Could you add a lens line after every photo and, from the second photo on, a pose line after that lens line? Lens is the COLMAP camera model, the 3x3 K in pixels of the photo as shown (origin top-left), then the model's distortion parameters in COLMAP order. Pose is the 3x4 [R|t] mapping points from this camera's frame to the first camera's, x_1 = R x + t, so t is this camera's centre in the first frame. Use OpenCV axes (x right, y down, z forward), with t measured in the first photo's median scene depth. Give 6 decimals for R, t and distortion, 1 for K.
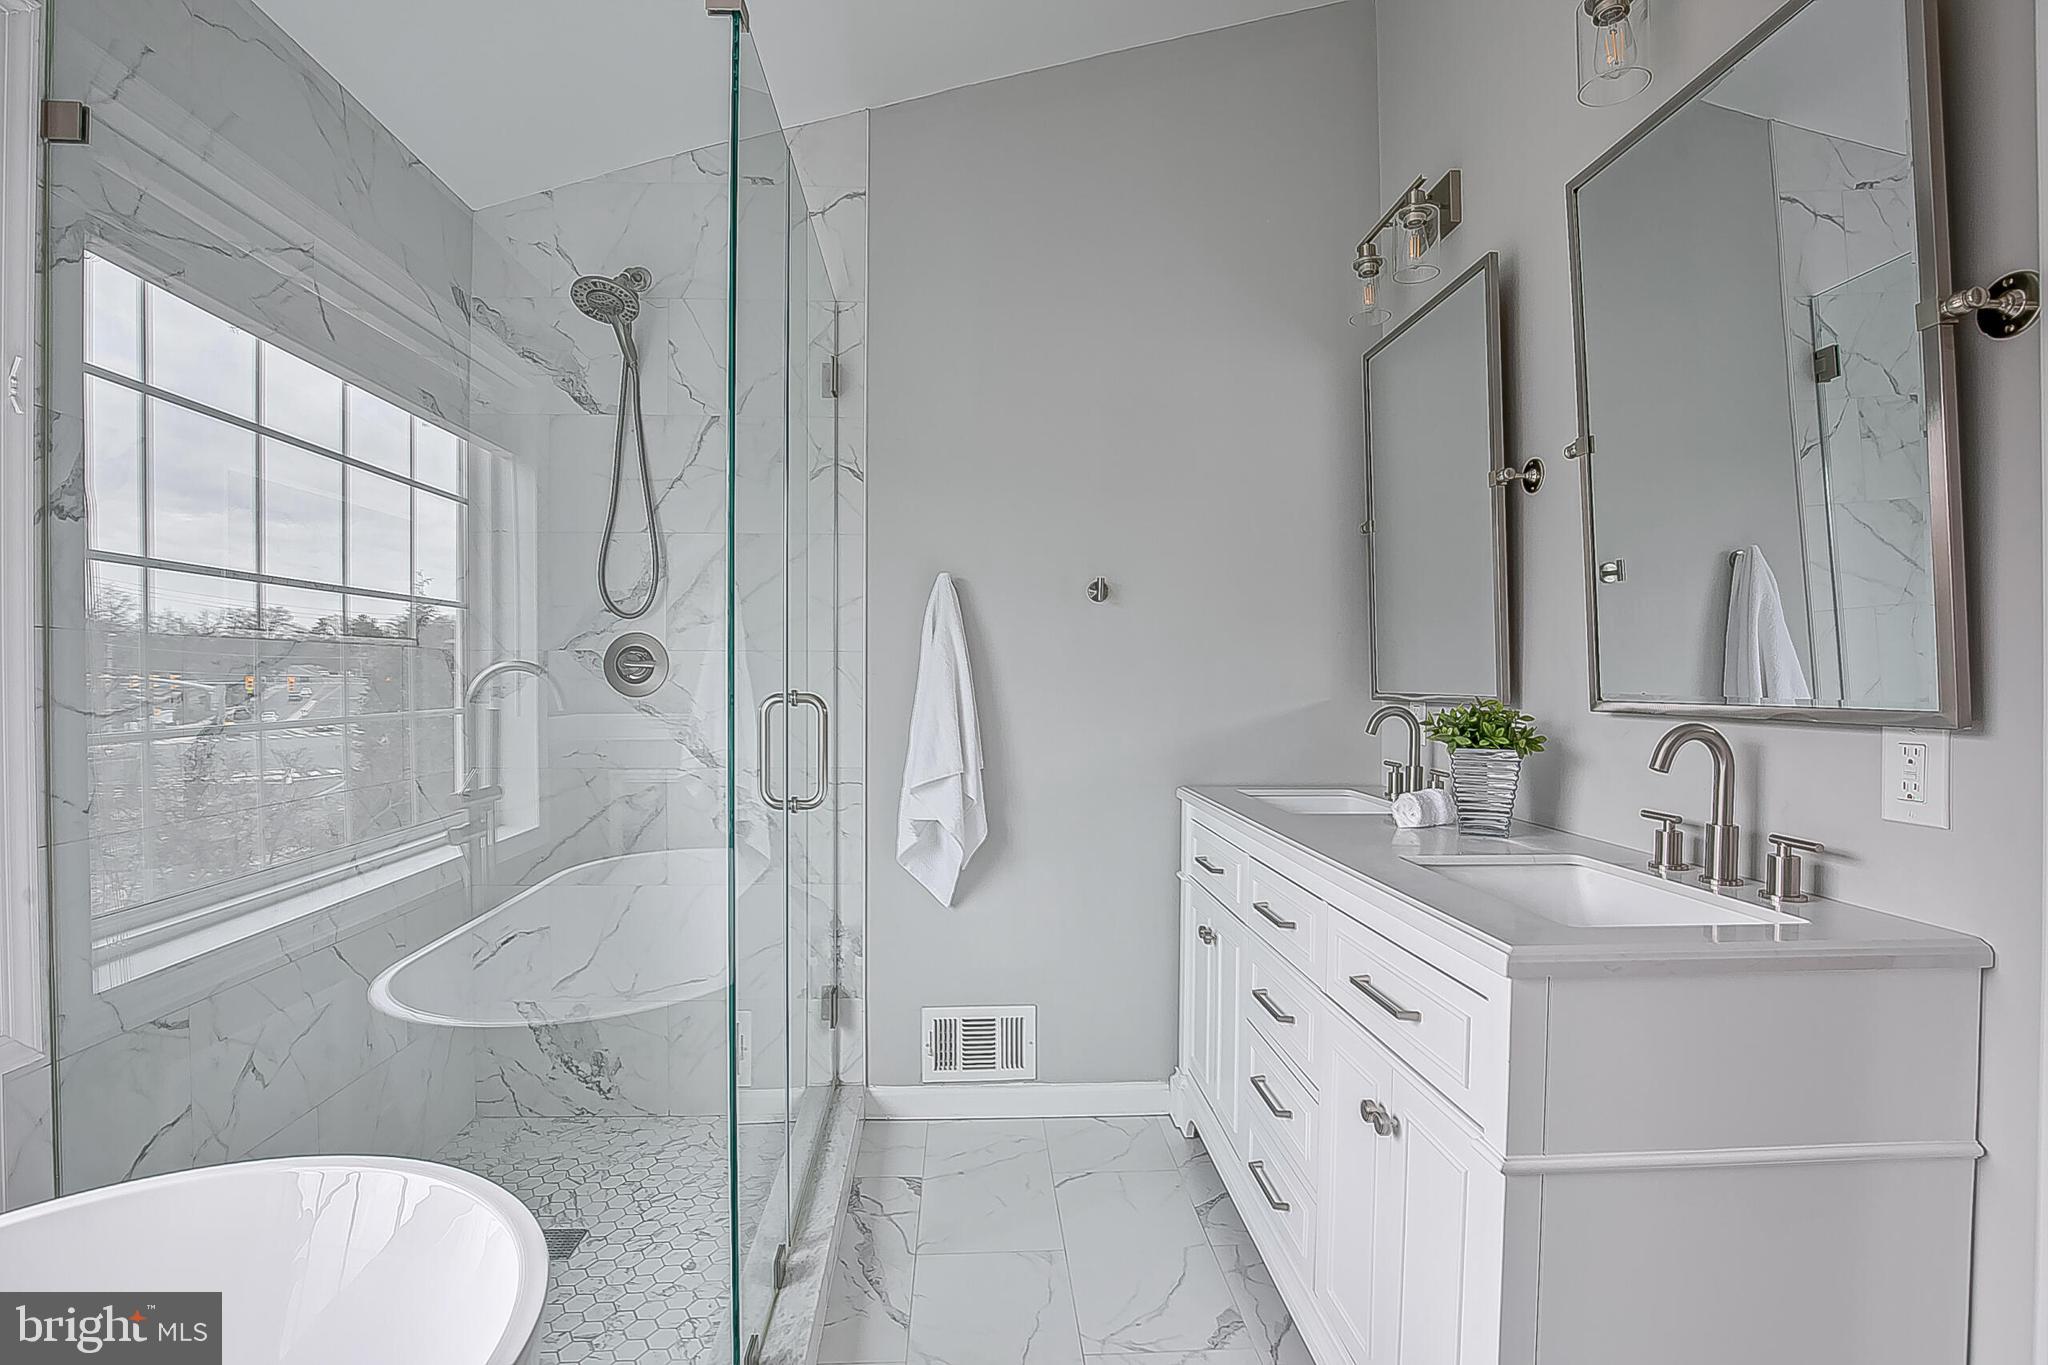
lens RADIAL K [[935.5, 0, 1020.4], [0, 935.5, 681.3], [0, 0, 1]] dist [-0.033058, 0.003311]
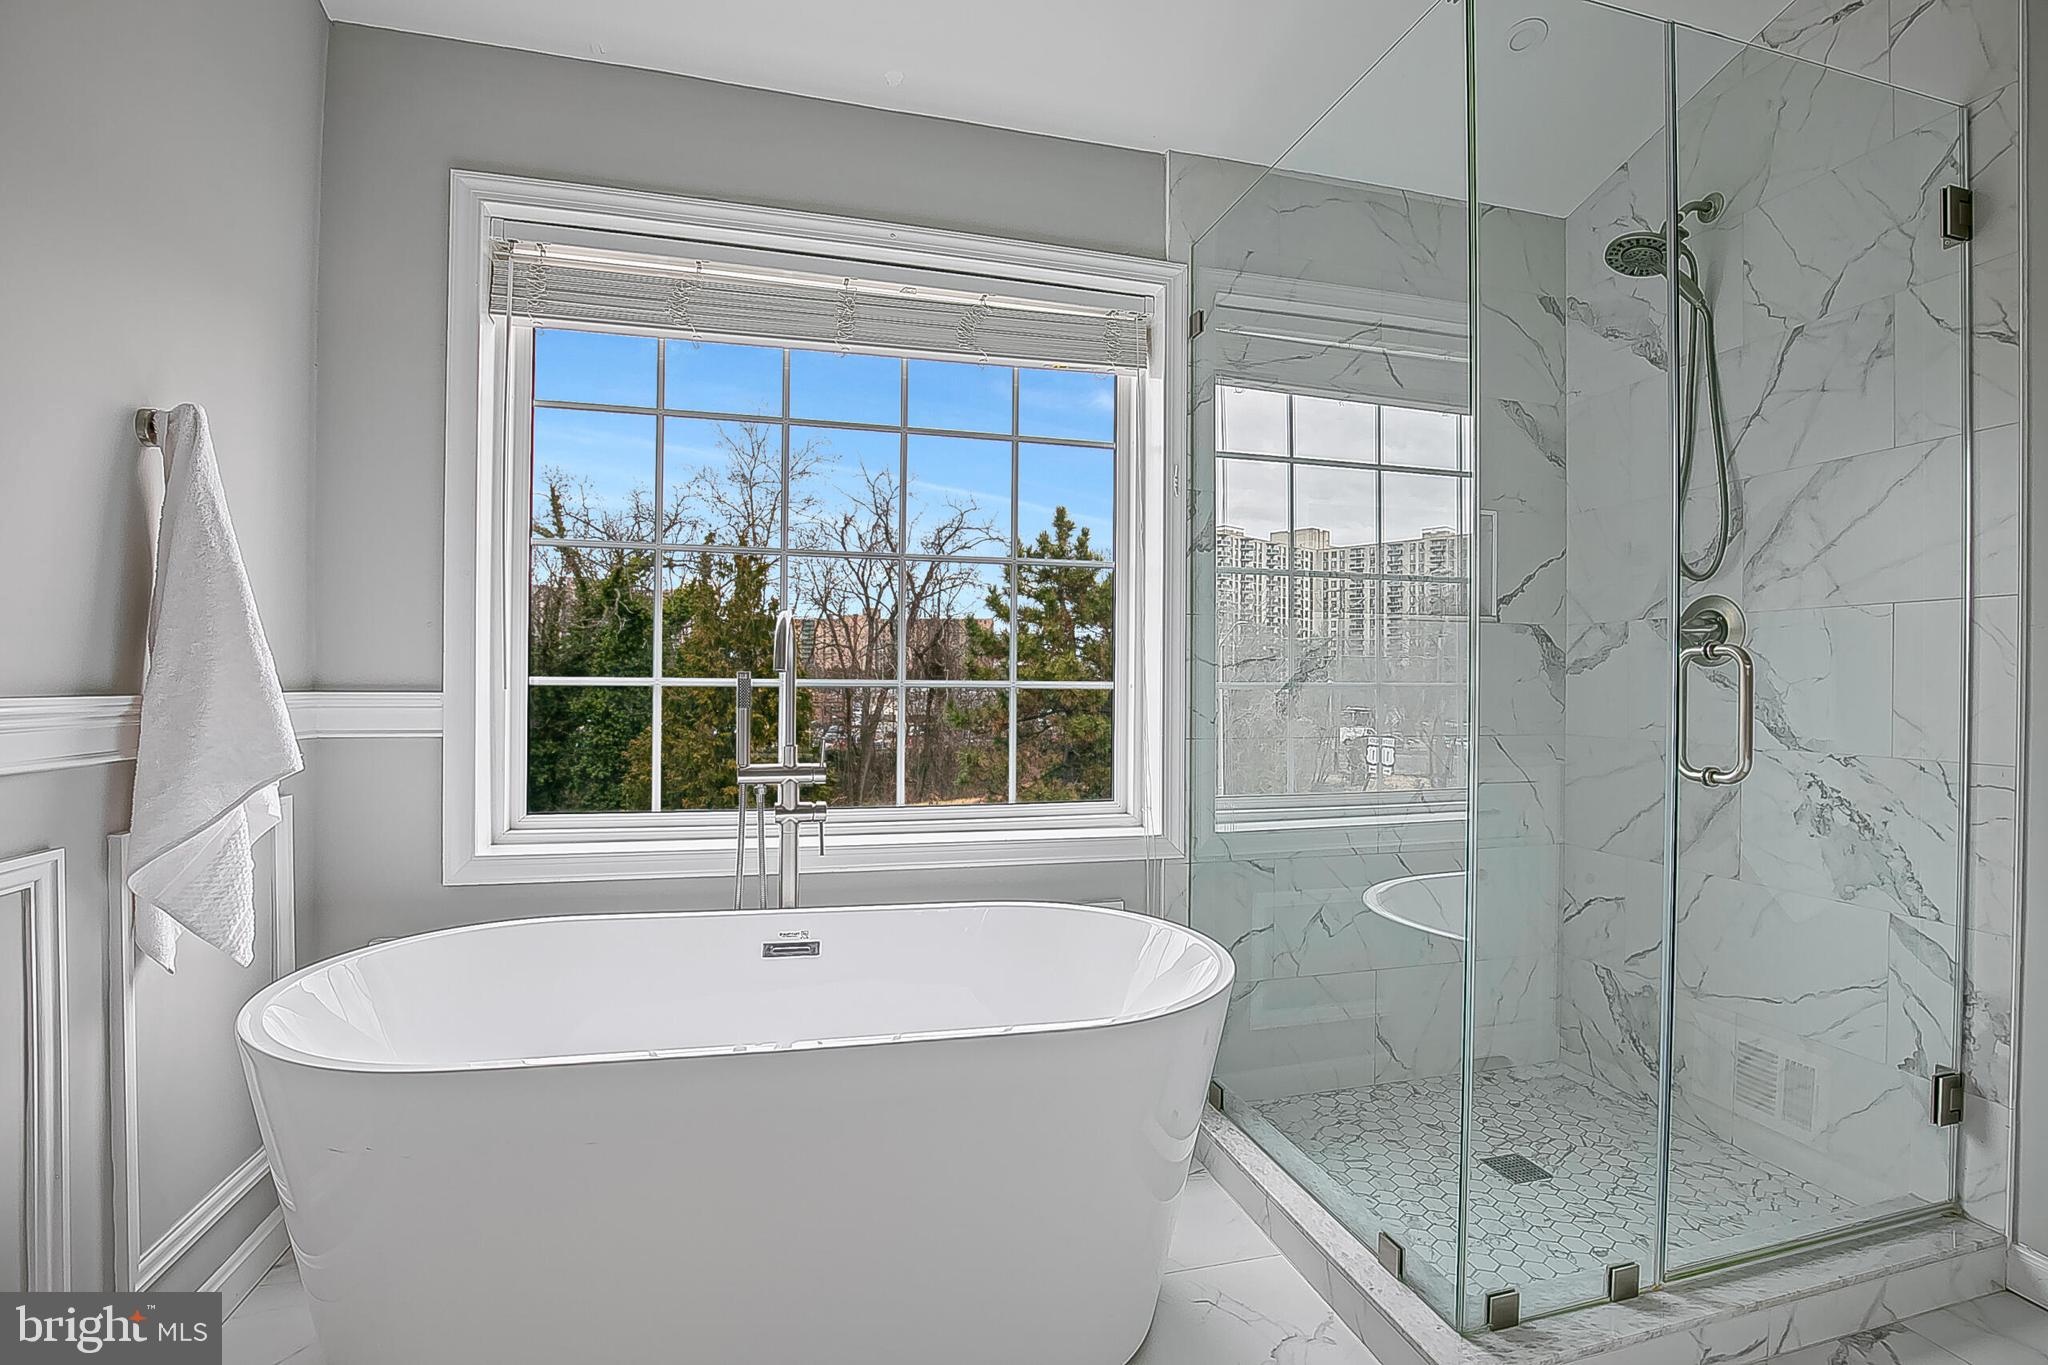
lens RADIAL K [[935.5, 0, 1024.7], [0, 935.5, 681.4], [0, 0, 1]] dist [-0.033058, 0.003311]
pose [[0.198291, 0.000623, -0.980143, 0.333123], [-0.010755, 0.999941, -0.001541, 0.040082], [0.980084, 0.010847, 0.198286, 0.167761]]
